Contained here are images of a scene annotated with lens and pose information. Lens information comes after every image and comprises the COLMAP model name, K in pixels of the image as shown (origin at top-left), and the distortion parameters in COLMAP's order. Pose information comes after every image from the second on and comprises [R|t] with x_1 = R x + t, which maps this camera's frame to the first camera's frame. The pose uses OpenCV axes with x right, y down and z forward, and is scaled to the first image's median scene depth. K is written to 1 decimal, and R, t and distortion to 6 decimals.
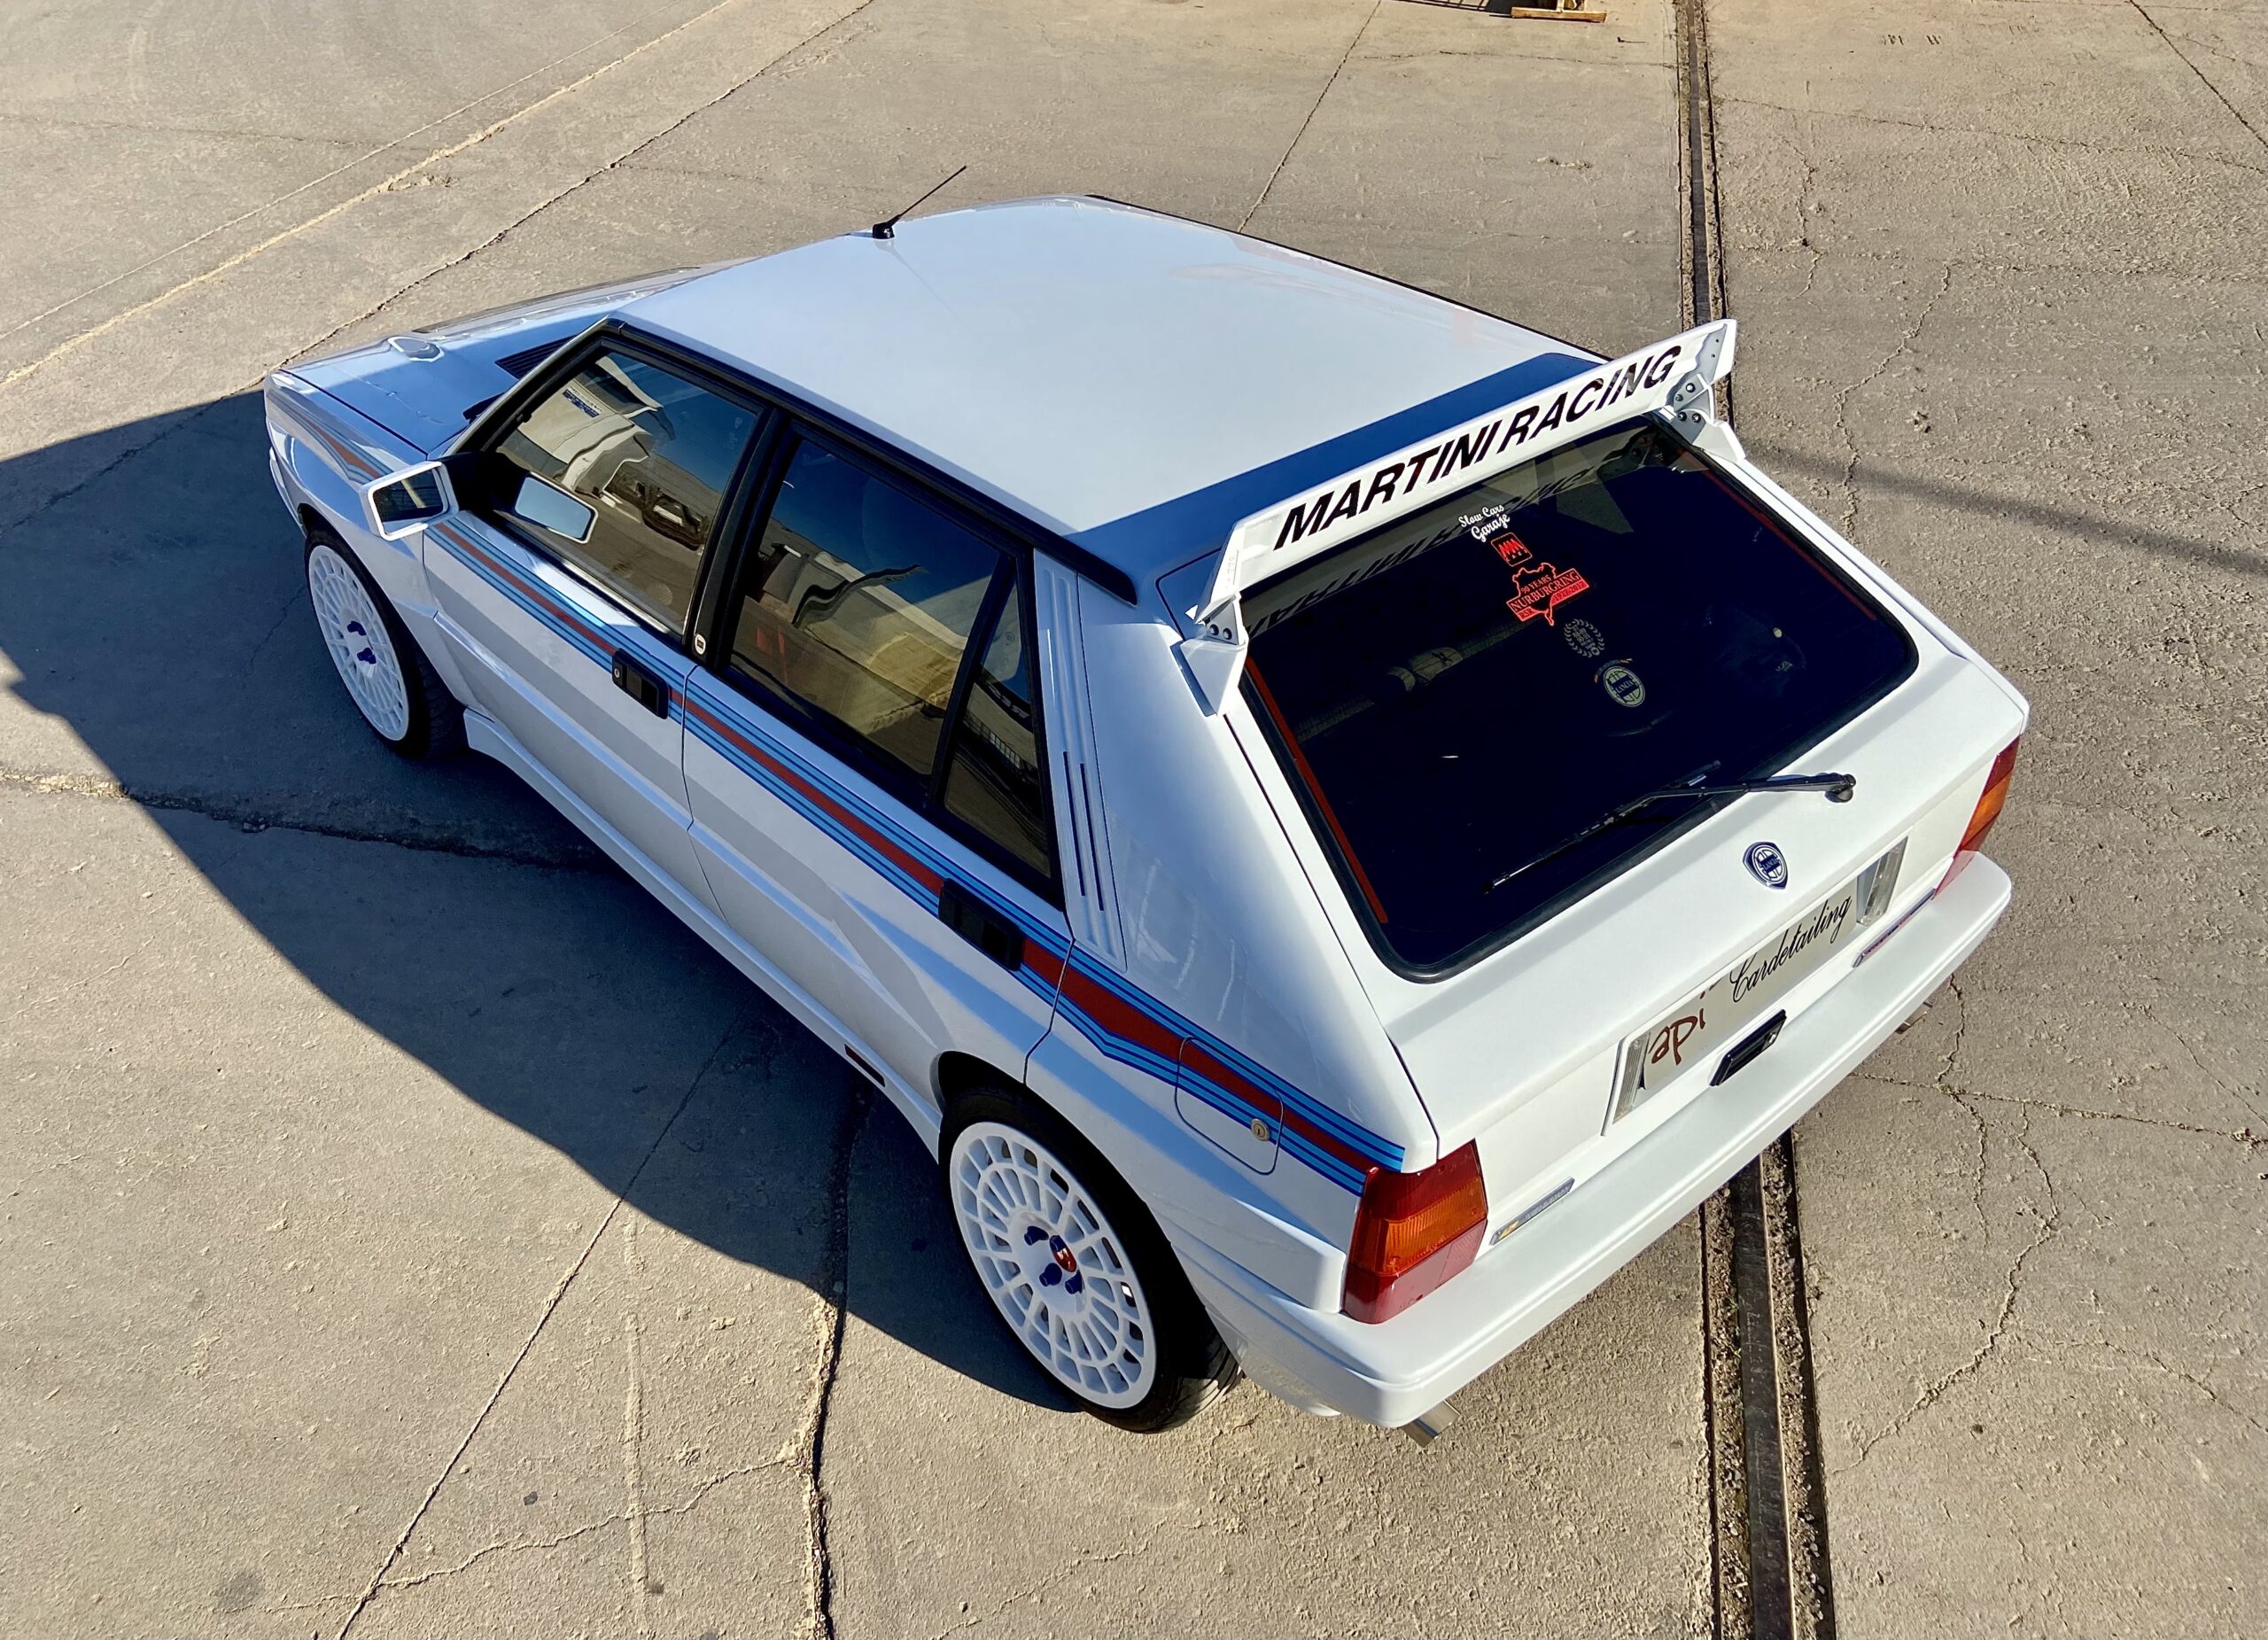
lens RADIAL K [[1738.3, 0, 1053.3], [0, 1738.3, 818.9], [0, 0, 1]] dist [0.050801, -0.007748]
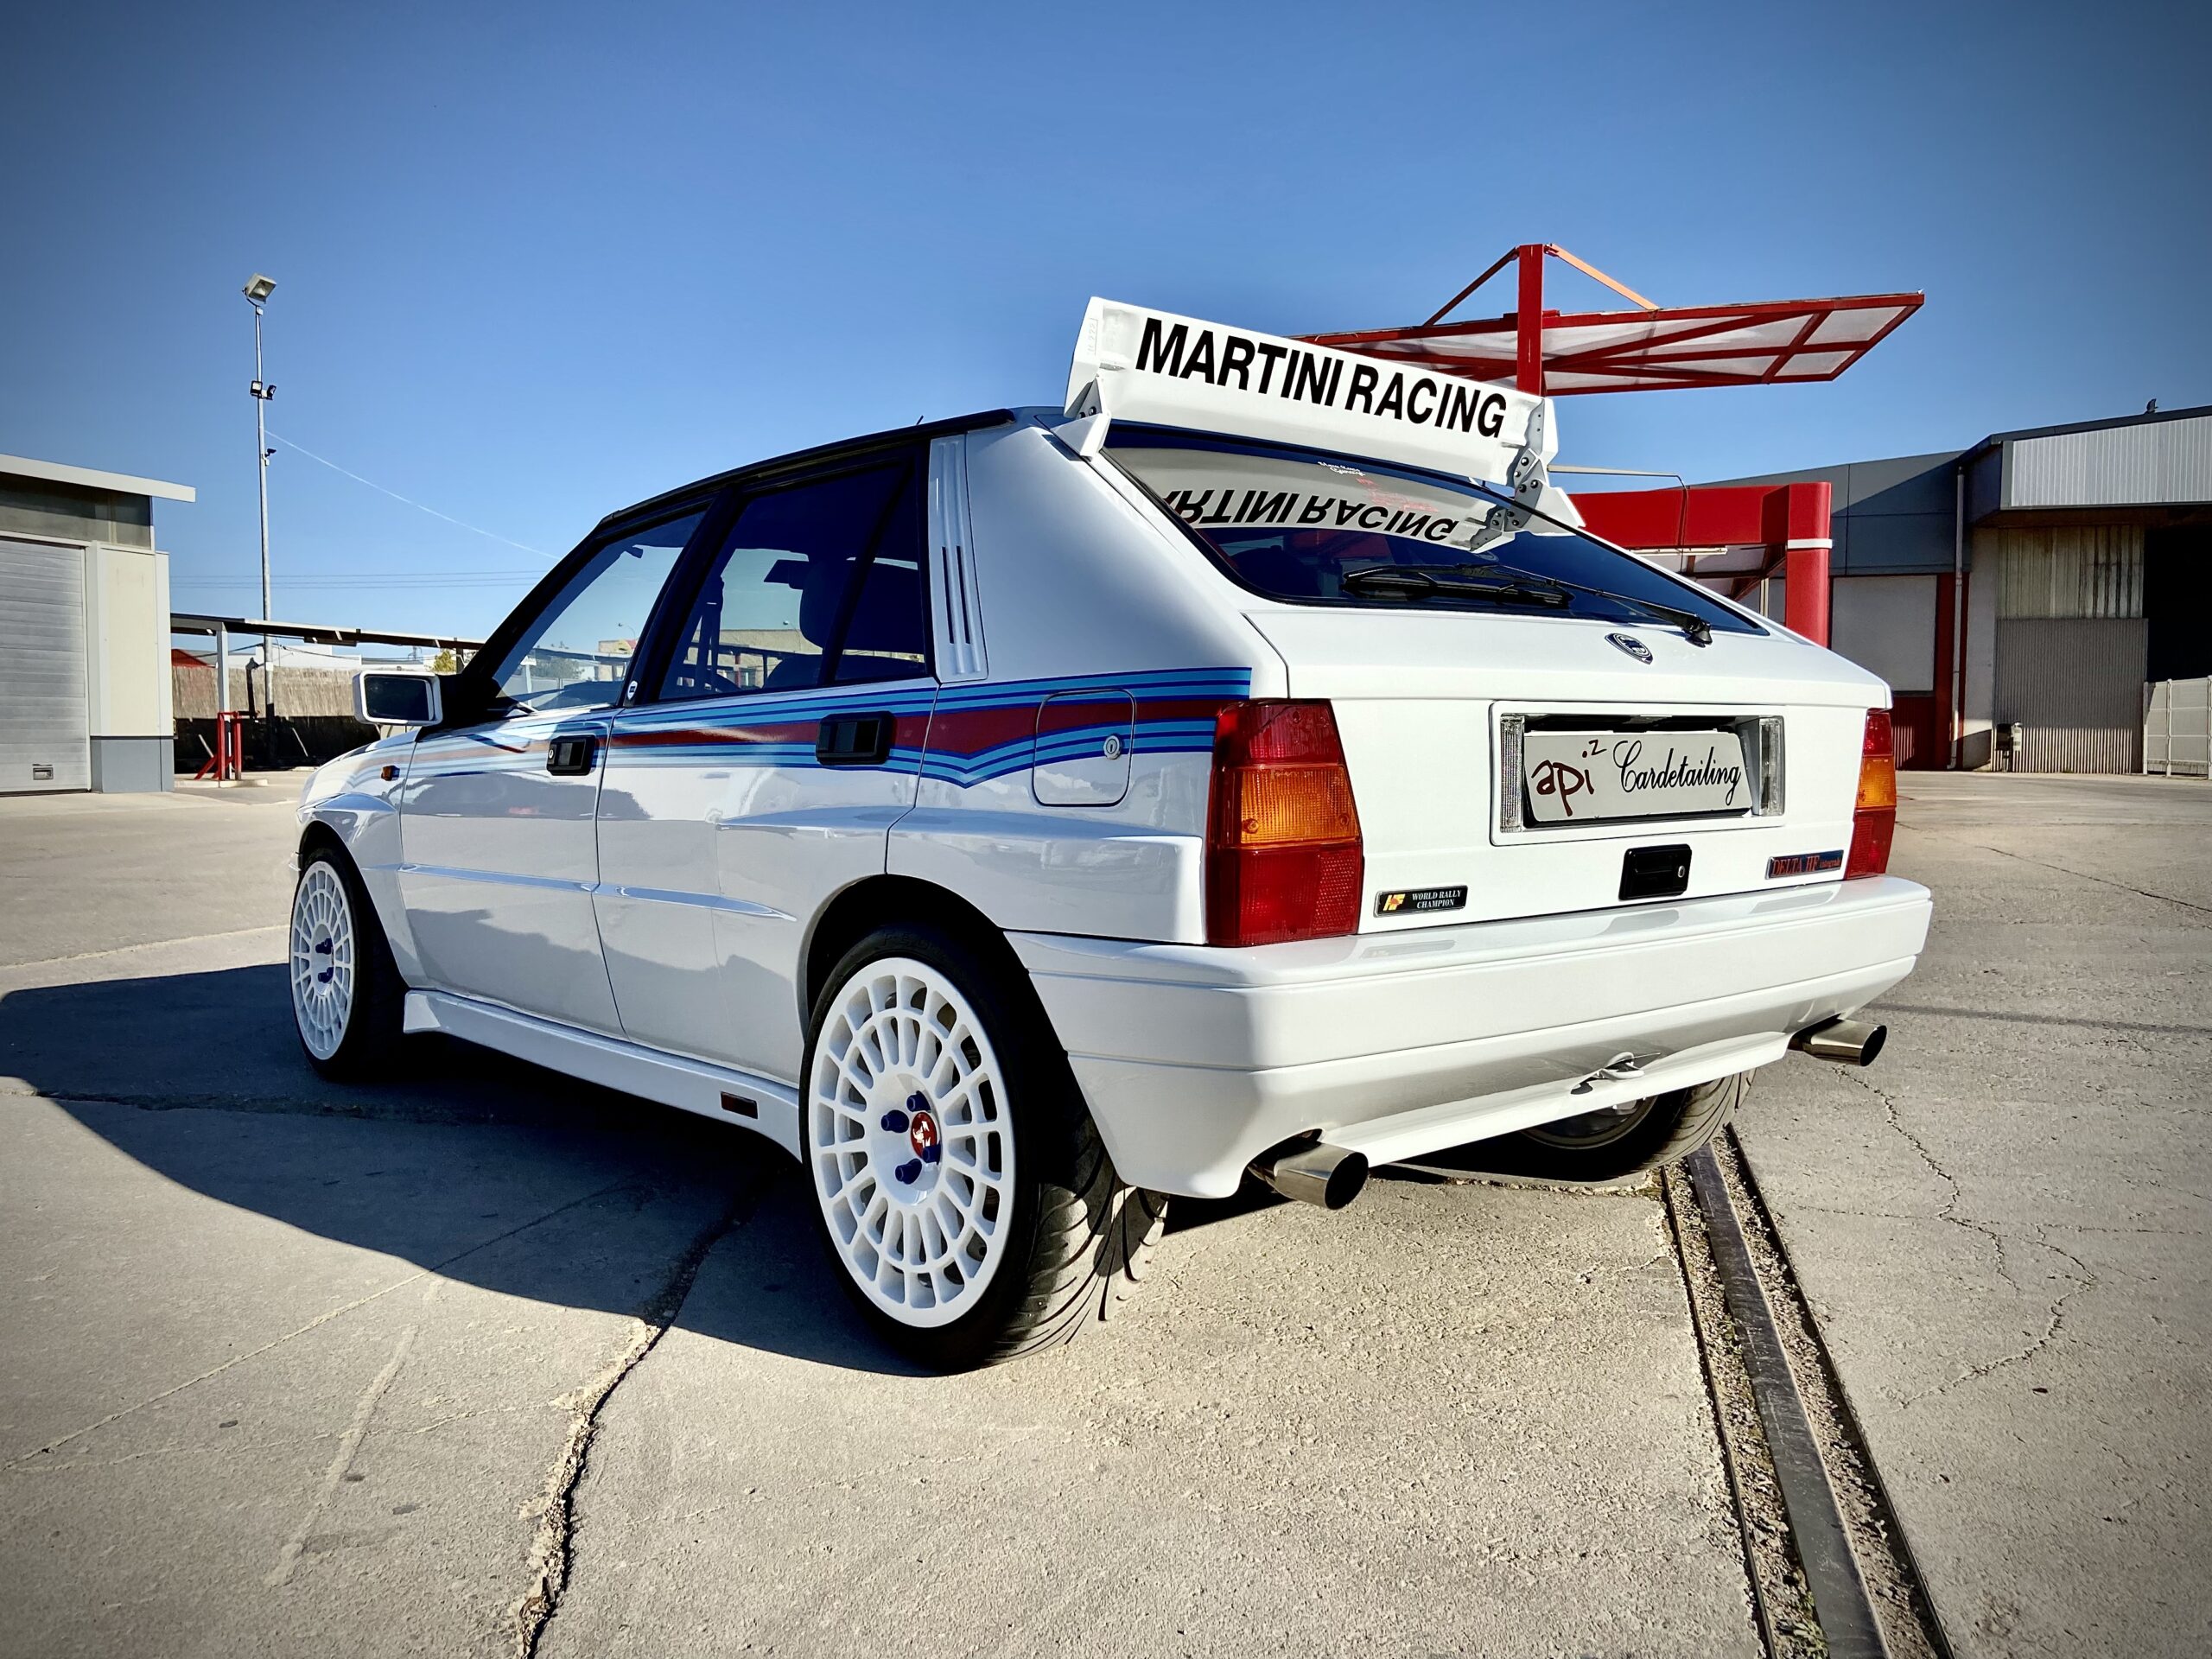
lens RADIAL K [[1642.9, 0, 1083.1], [0, 1642.9, 808.3], [0, 0, 1]] dist [0.081537, -0.084108]
pose [[0.999824, 0.016494, -0.008933, 0.089572], [-0.018703, 0.840190, -0.541970, 0.554963], [-0.001434, 0.542041, 0.840351, 0.217784]]
